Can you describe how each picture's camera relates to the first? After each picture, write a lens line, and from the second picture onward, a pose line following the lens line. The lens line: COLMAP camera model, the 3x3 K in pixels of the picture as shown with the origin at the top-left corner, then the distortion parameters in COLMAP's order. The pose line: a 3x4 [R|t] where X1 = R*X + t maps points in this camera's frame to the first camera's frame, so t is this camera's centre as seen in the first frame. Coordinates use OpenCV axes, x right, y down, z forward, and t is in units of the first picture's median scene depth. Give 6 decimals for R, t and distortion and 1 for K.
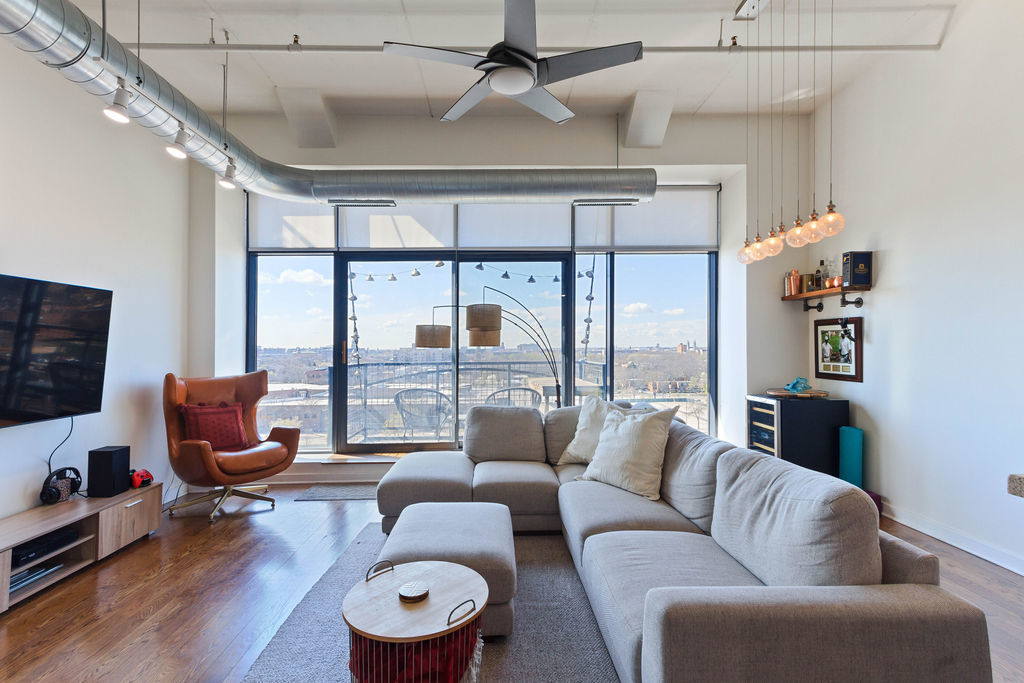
lens RADIAL K [[477.1, 0, 509.7], [0, 477.1, 349.8], [0, 0, 1]] dist [0.016277, -0.000476]
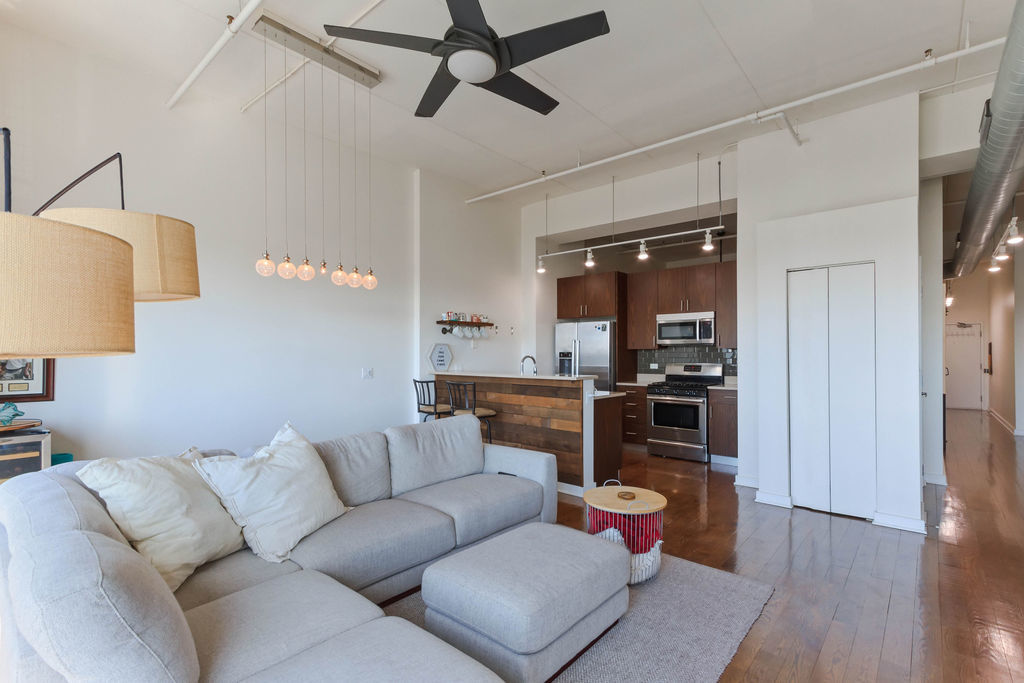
lens RADIAL K [[477.1, 0, 510.4], [0, 477.1, 348.6], [0, 0, 1]] dist [0.016277, -0.000476]
pose [[-0.725783, 0.020885, 0.687606, -0.426662], [0.011391, 0.999767, -0.018344, 0.000197], [-0.687829, -0.005481, -0.725852, 1.005725]]
